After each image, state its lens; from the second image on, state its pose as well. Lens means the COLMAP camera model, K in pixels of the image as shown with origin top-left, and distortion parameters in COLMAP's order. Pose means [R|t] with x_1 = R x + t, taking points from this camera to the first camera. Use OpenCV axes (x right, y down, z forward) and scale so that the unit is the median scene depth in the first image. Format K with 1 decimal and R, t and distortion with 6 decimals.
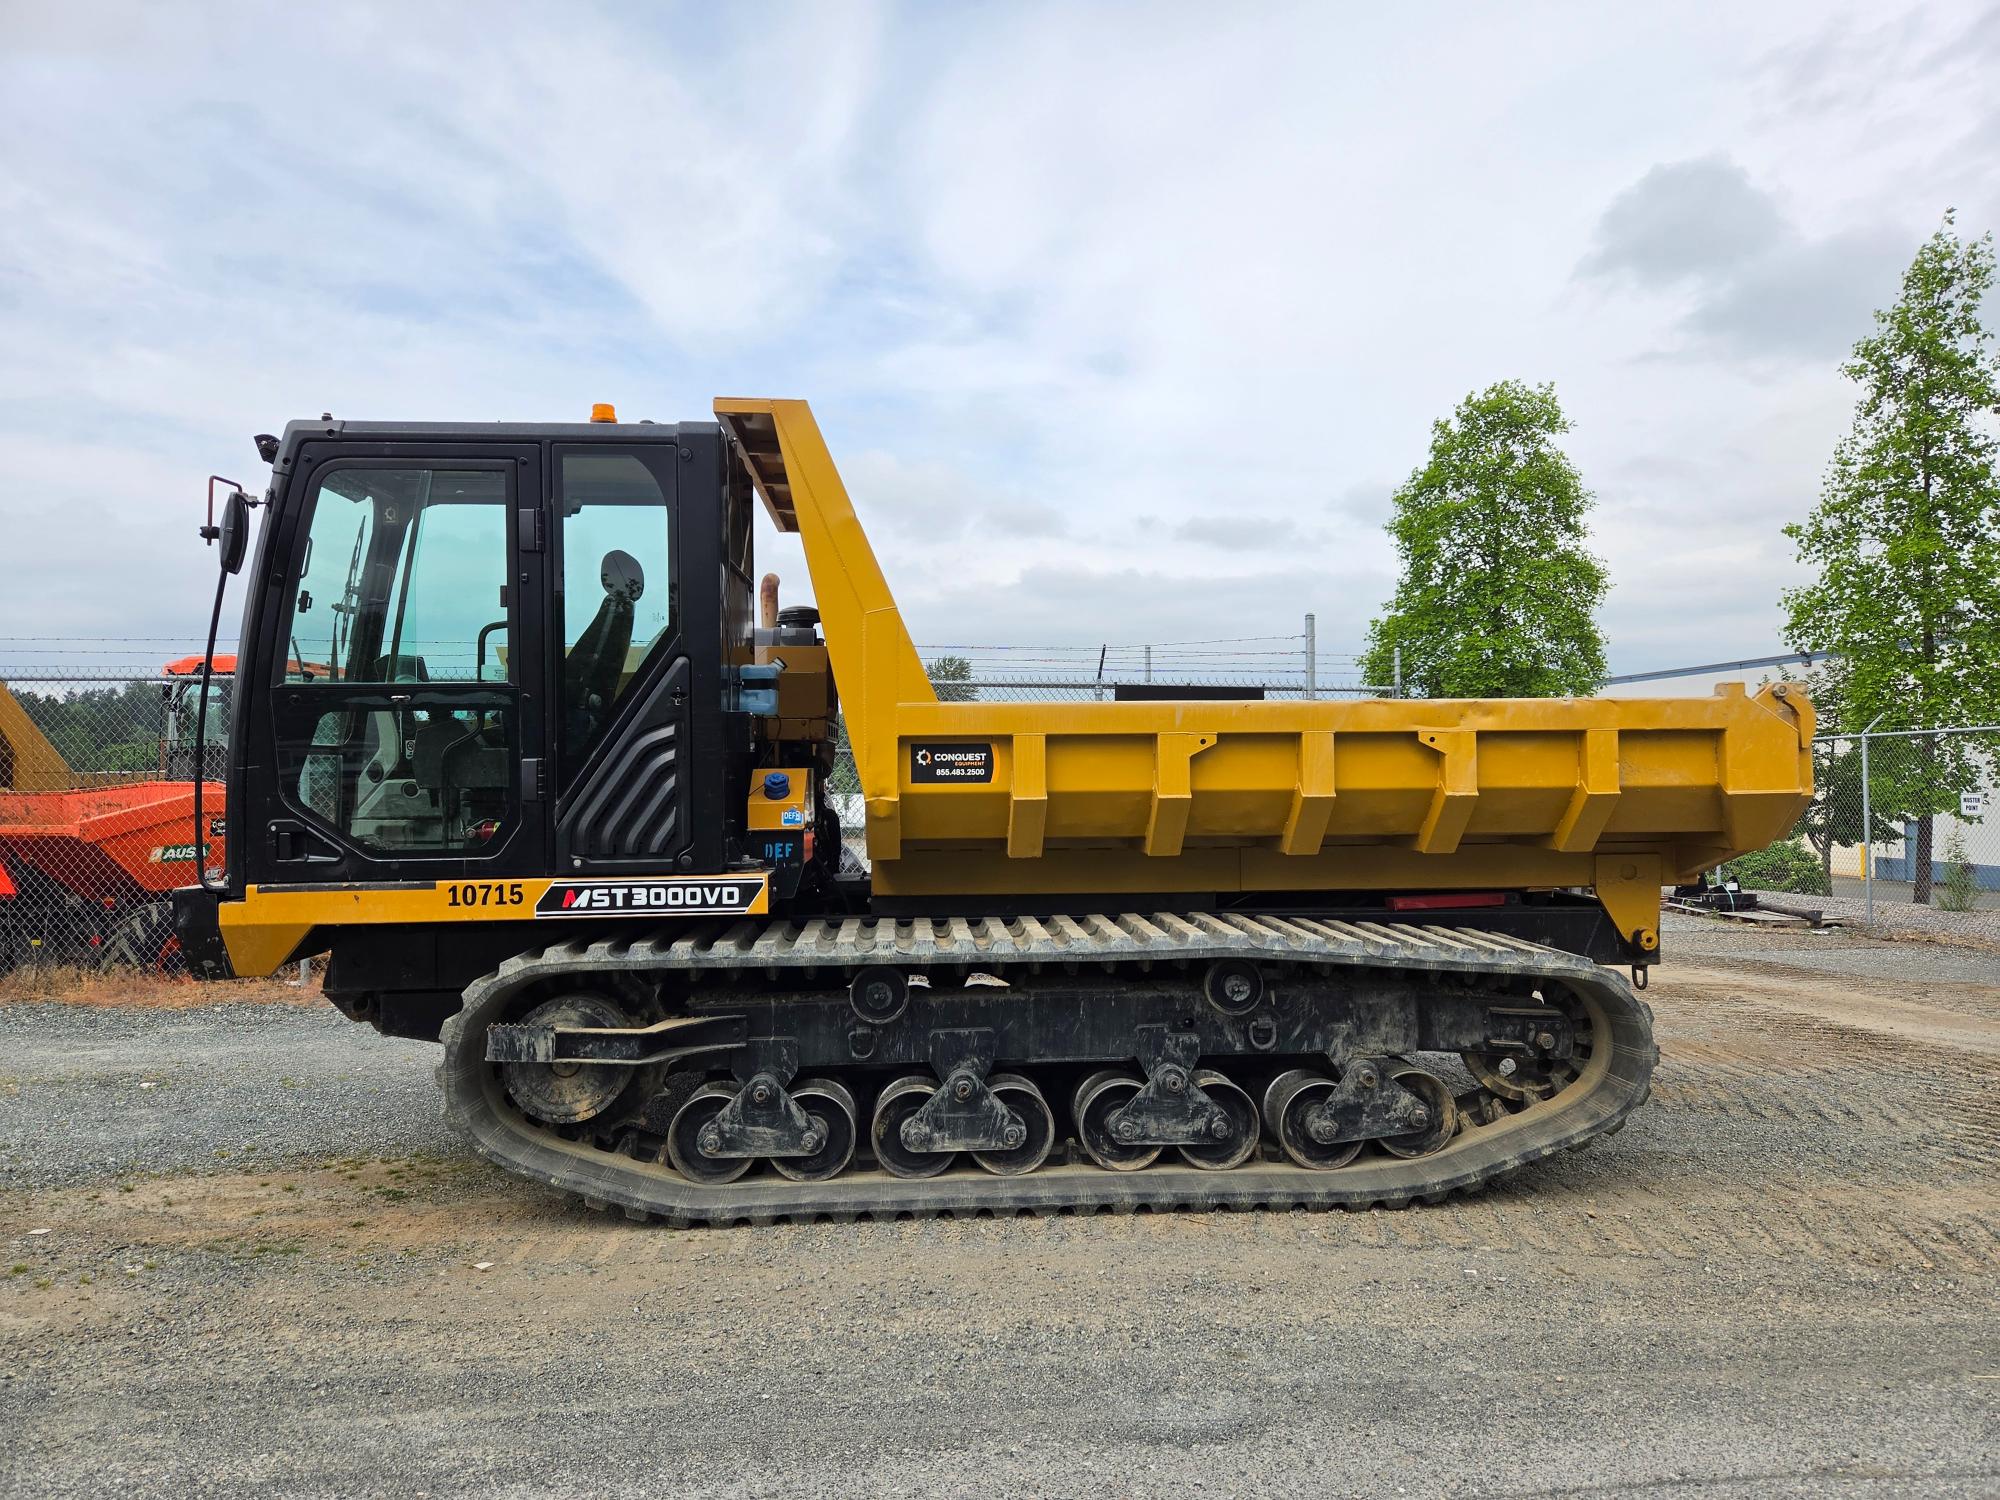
lens RADIAL K [[1346.6, 0, 1004.1], [0, 1346.6, 754.5], [0, 0, 1]] dist [0.085229, -0.081210]
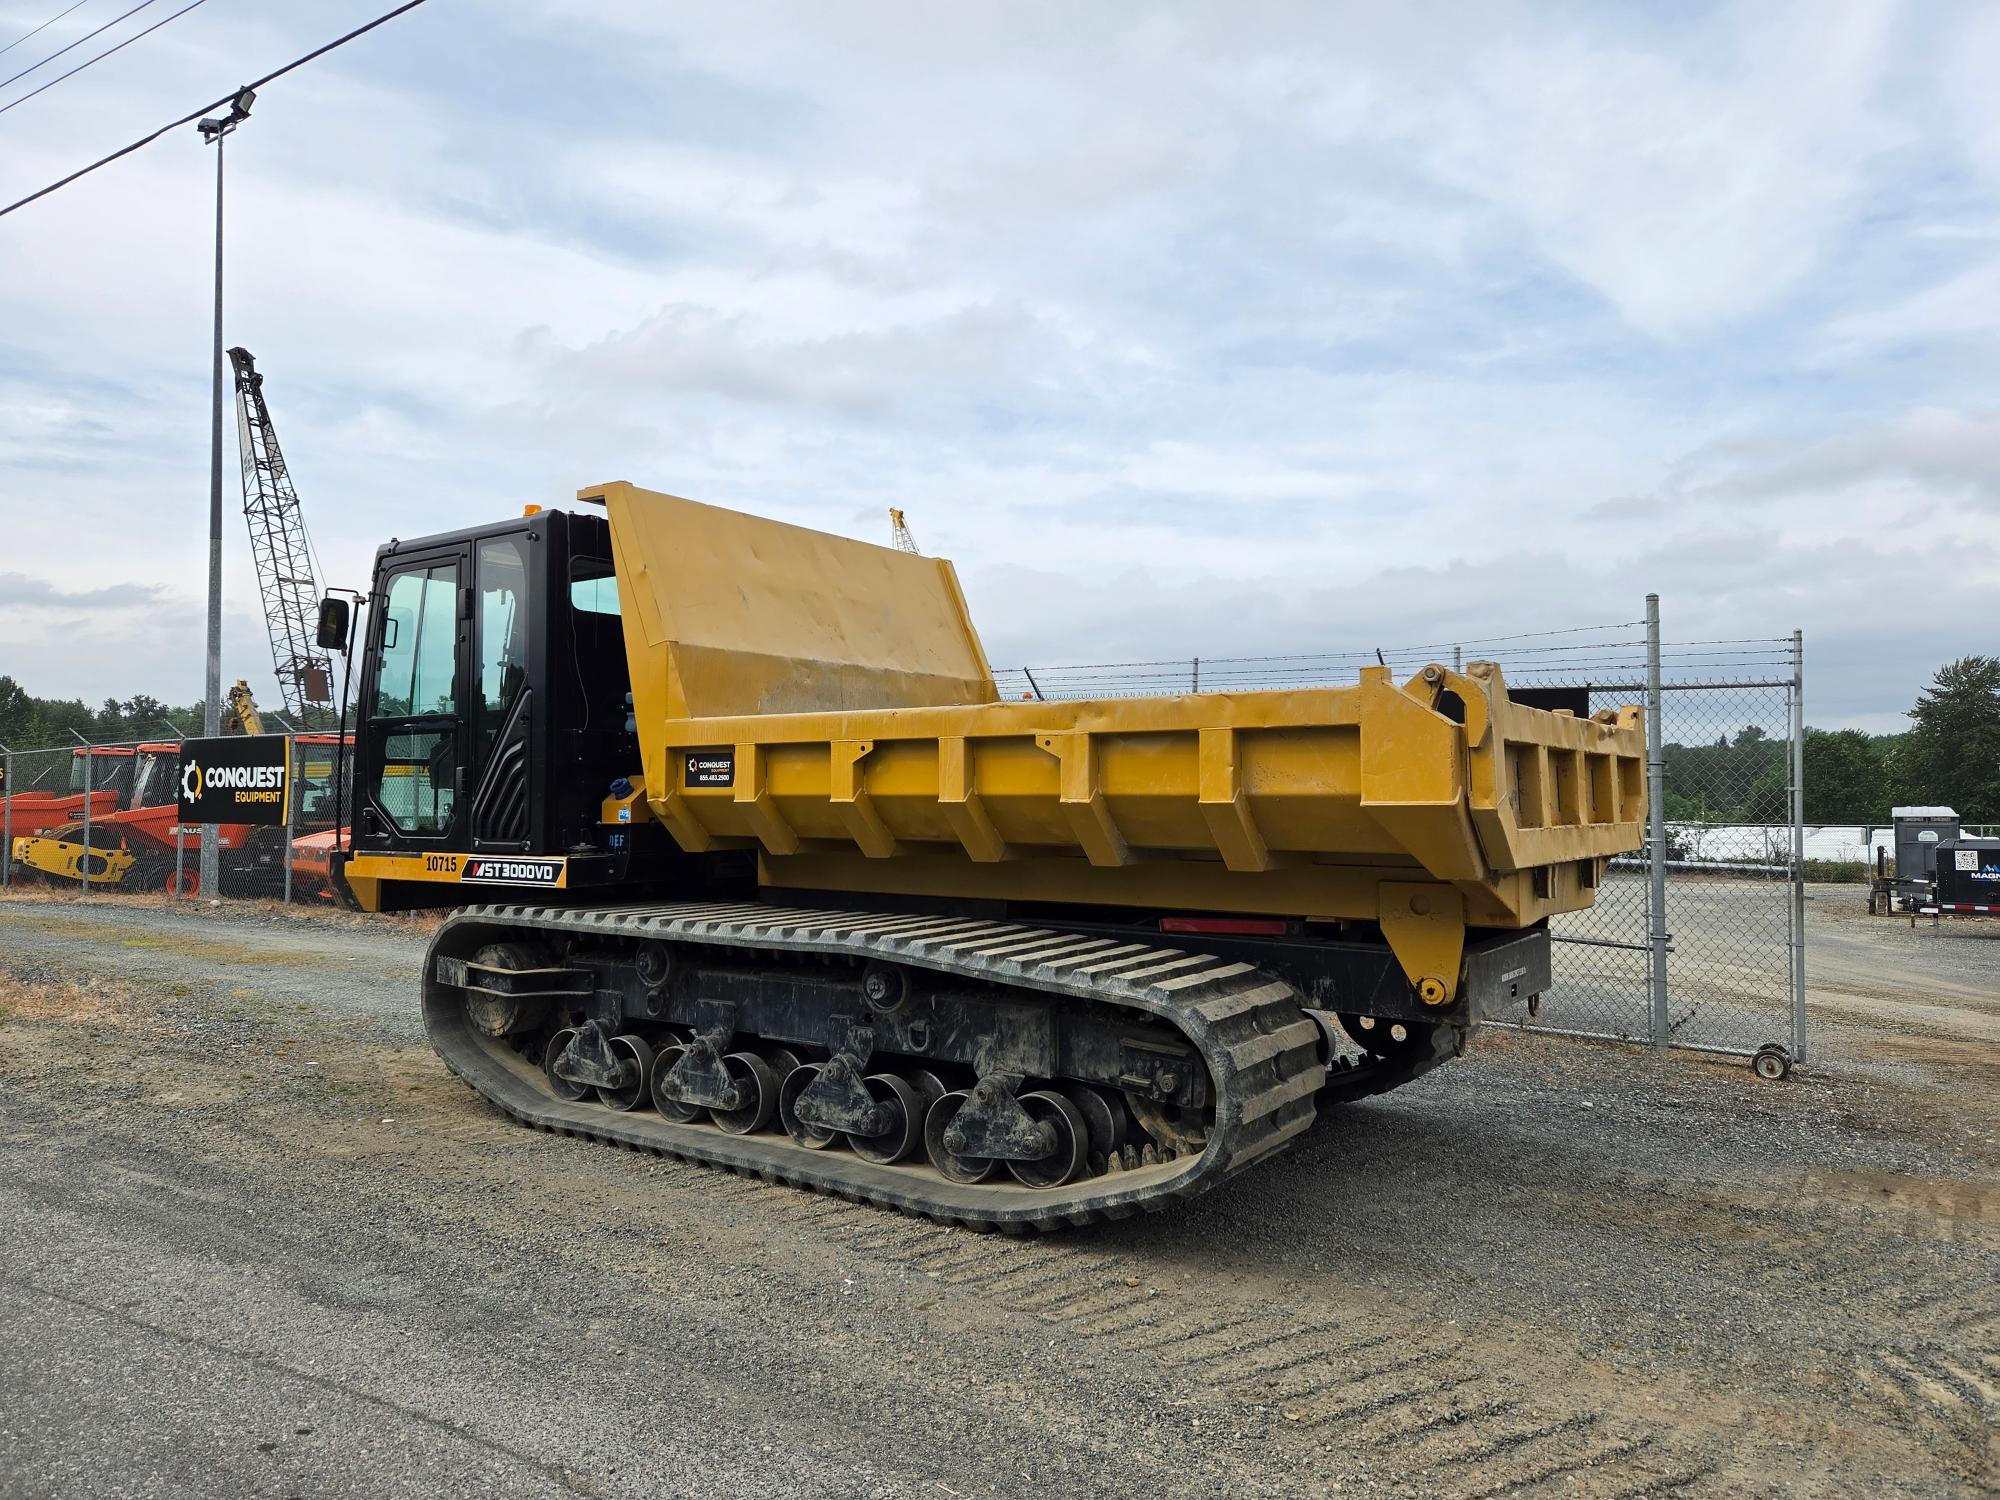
lens RADIAL K [[1352.3, 0, 1004.5], [0, 1352.3, 734.2], [0, 0, 1]] dist [0.077027, -0.064484]
pose [[0.769361, -0.020319, -0.638491, 0.923761], [-0.000746, 0.999465, -0.032706, 0.013983], [0.638814, 0.025639, 0.768934, 0.263813]]
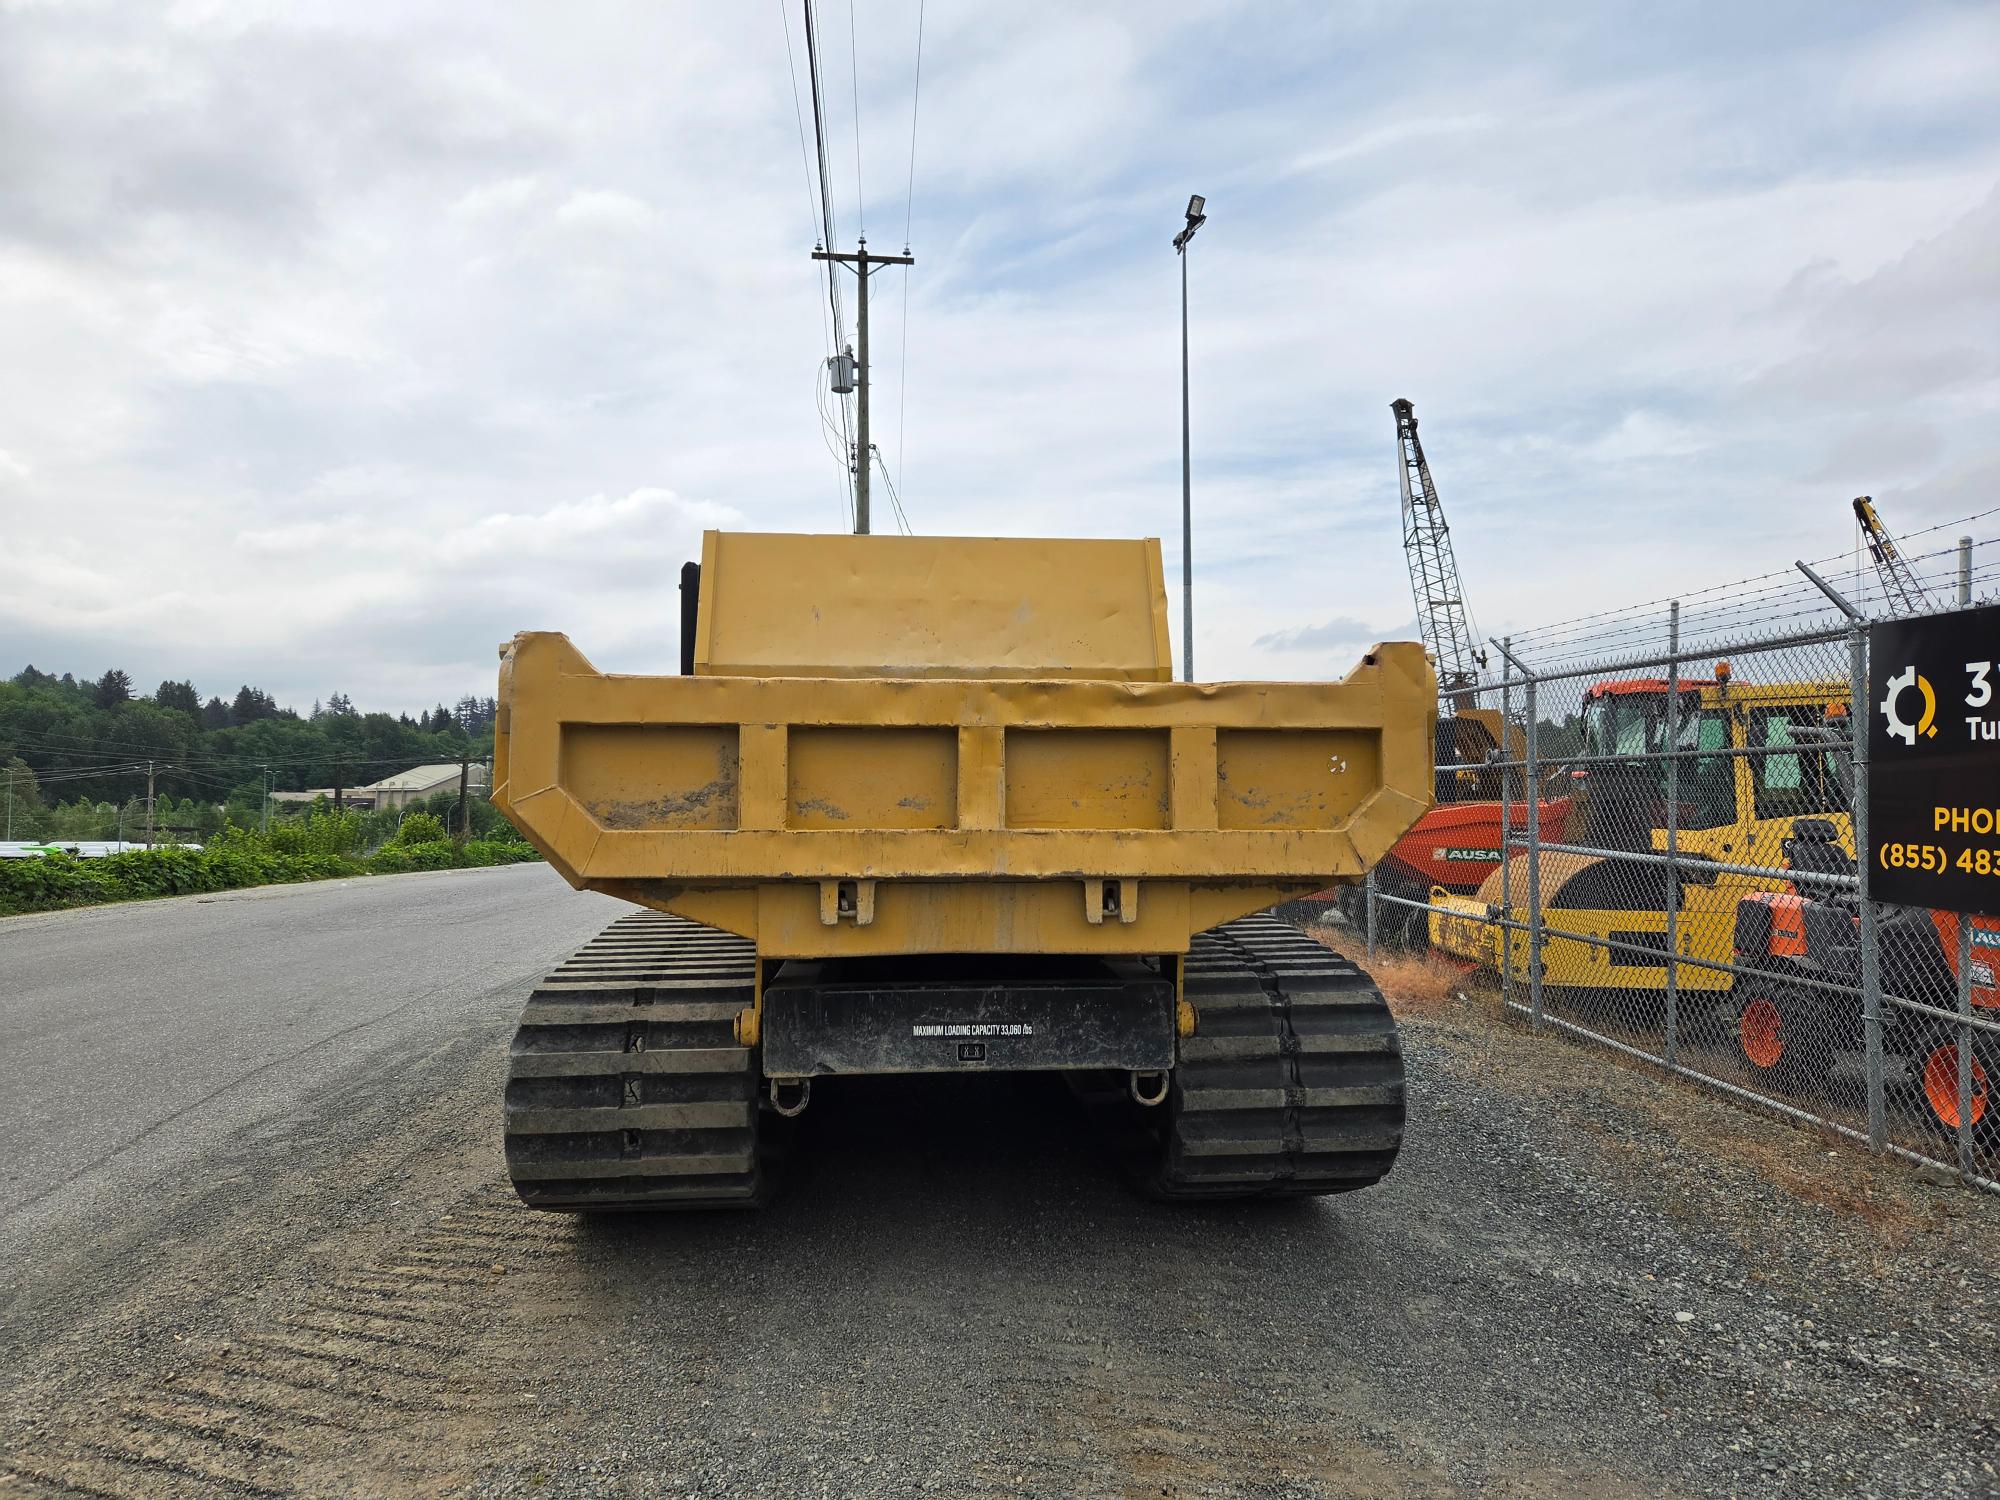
lens RADIAL K [[1348.8, 0, 1000.0], [0, 1348.8, 750.0], [0, 0, 1]] dist [0.074820, -0.053904]
pose [[-0.018935, -0.030295, -0.999362, 1.319212], [0.010005, 0.999485, -0.030488, 0.026035], [0.999771, -0.010576, -0.018622, 1.336427]]
